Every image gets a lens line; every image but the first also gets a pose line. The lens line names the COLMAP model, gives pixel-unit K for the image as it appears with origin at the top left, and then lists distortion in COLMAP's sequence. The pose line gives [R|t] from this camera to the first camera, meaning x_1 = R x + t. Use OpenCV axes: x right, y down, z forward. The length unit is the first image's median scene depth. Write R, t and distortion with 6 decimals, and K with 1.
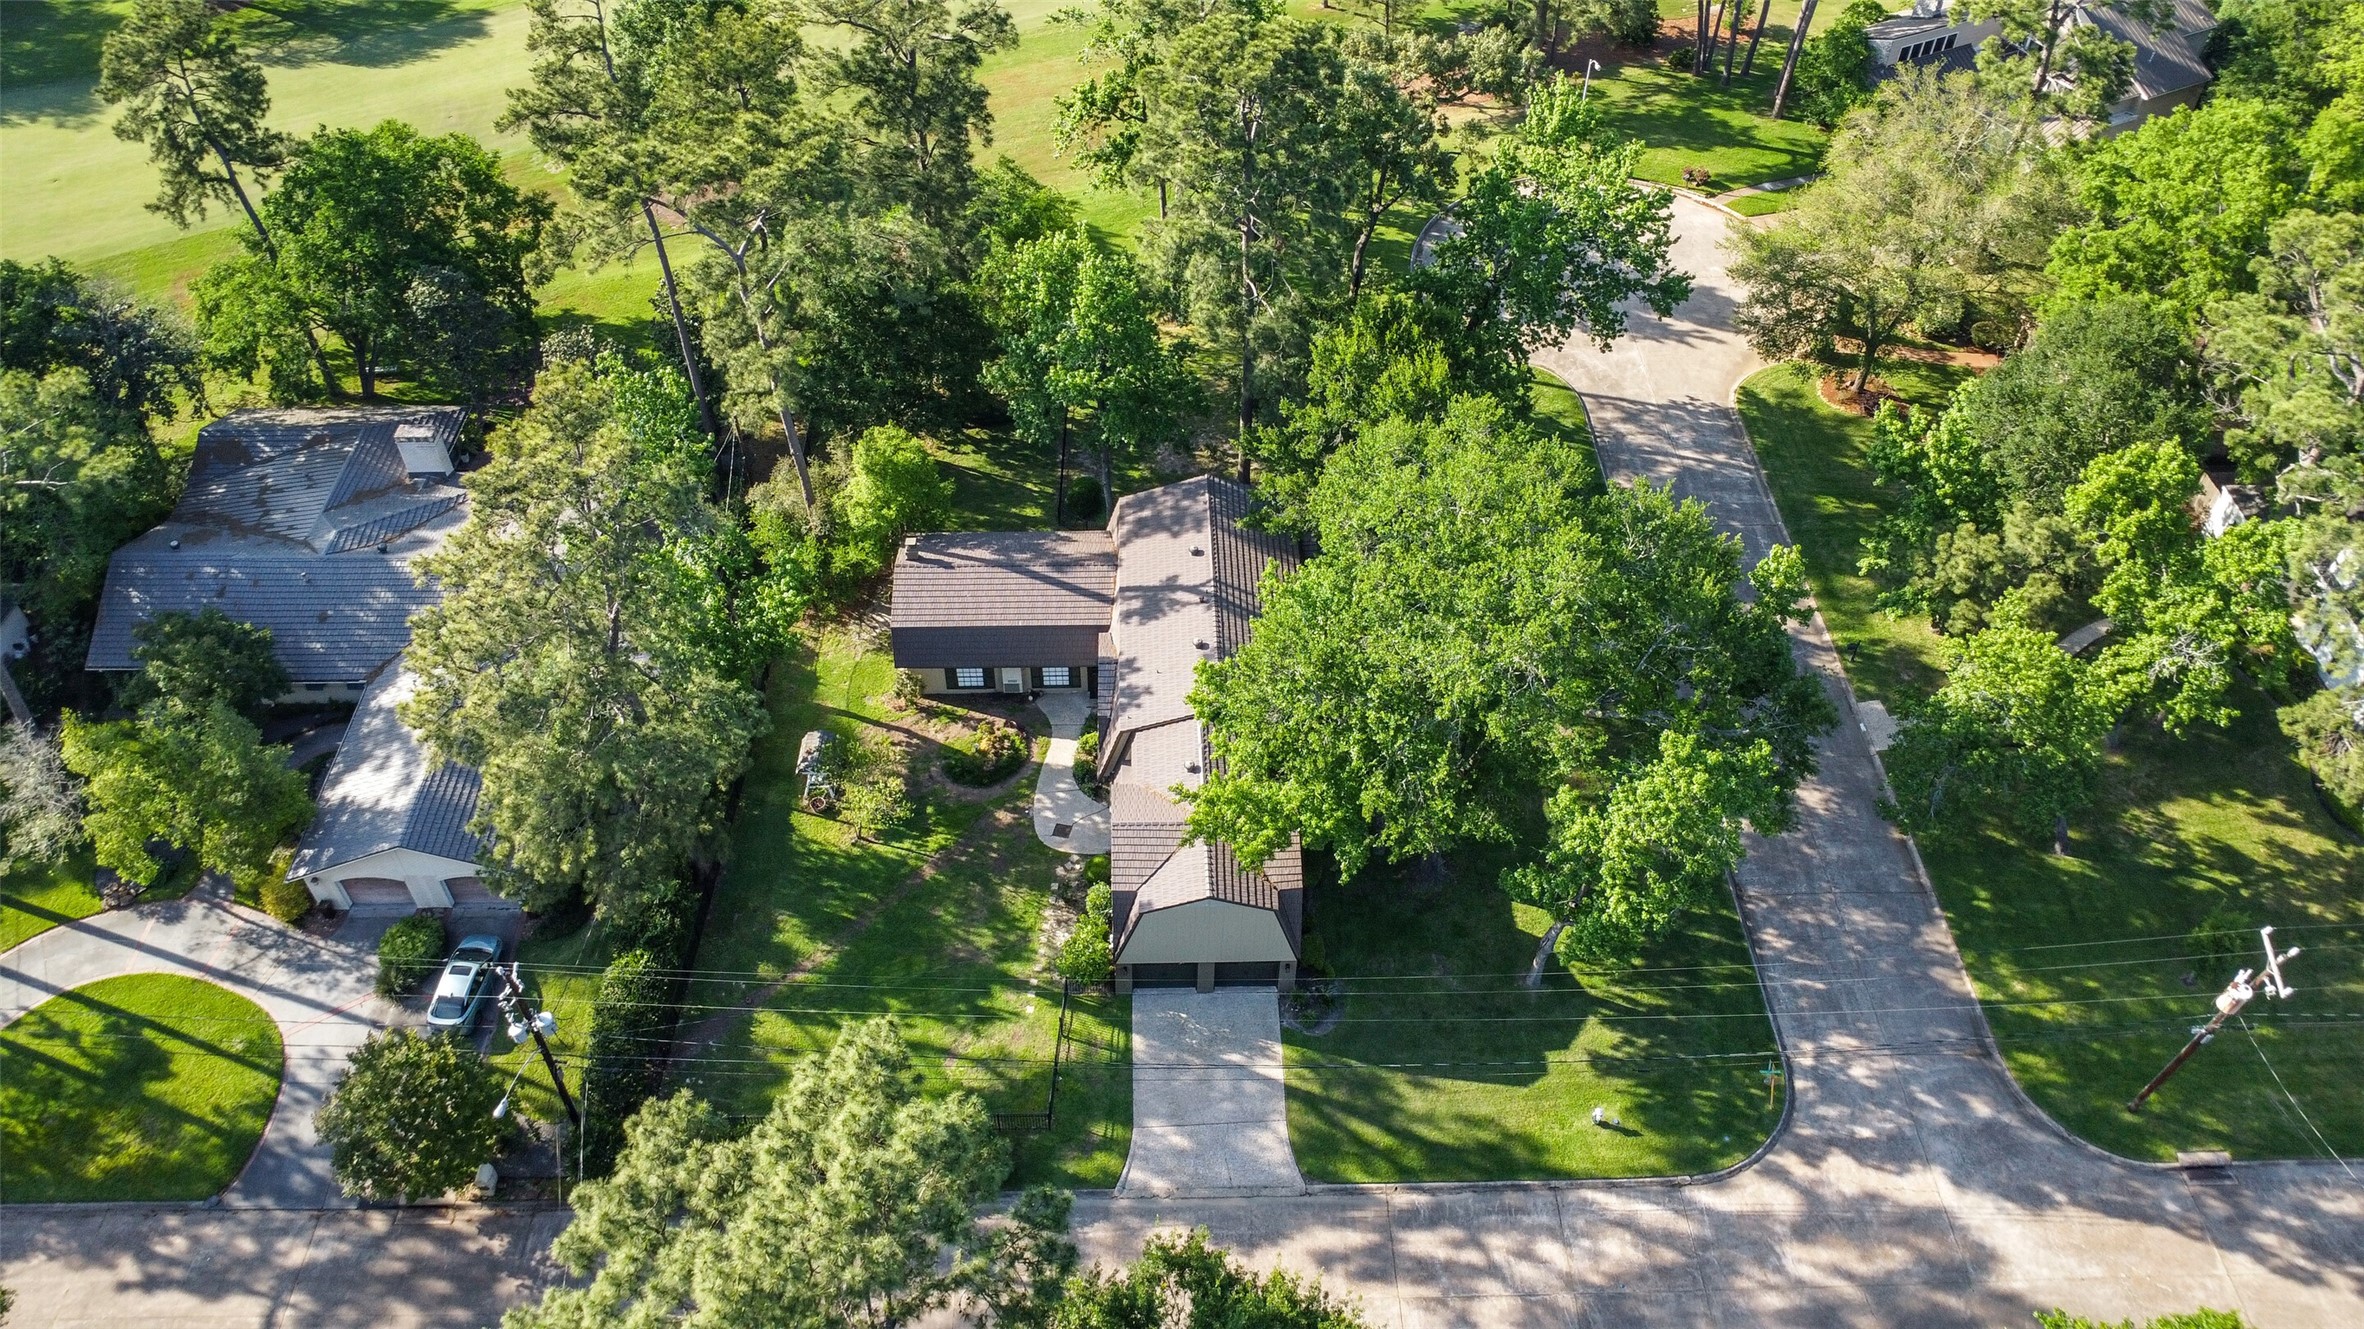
lens RADIAL K [[1727.2, 0, 1182.0], [0, 1727.2, 664.5], [0, 0, 1]] dist [-0.021622, -0.010227]
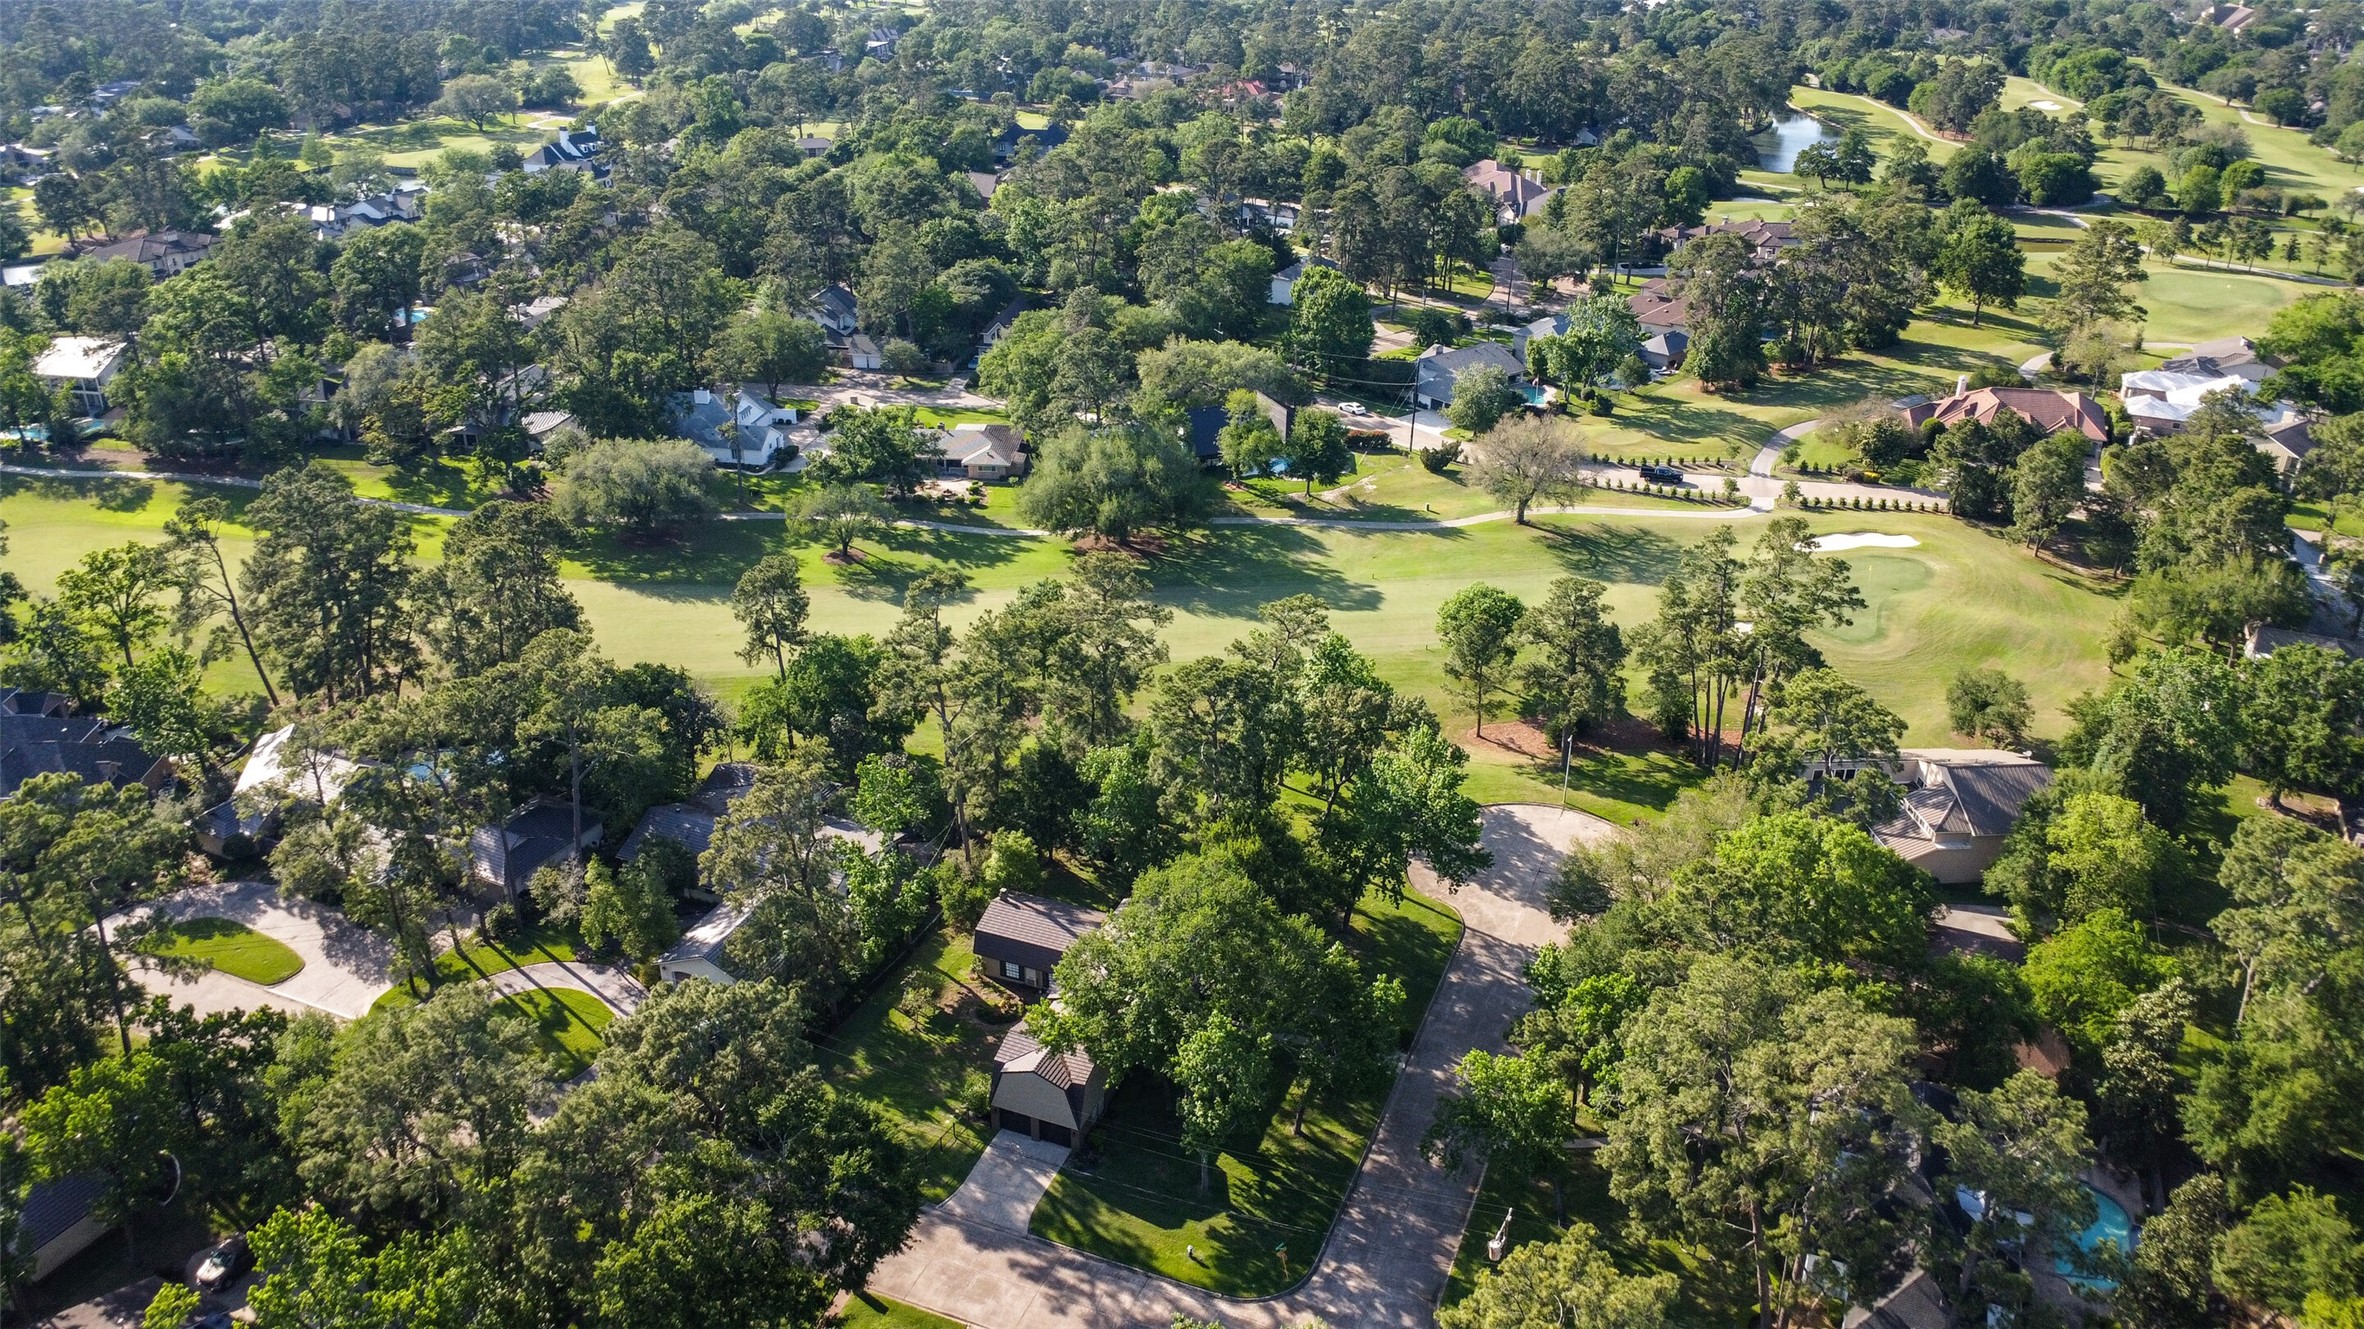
lens RADIAL K [[1727.2, 0, 1182.0], [0, 1727.2, 664.5], [0, 0, 1]] dist [-0.021622, -0.010227]
pose [[0.917789, 0.175210, -0.356322, 0.740815], [-0.285841, 0.914410, -0.286617, 0.213187], [0.275606, 0.364905, 0.889317, -0.793900]]
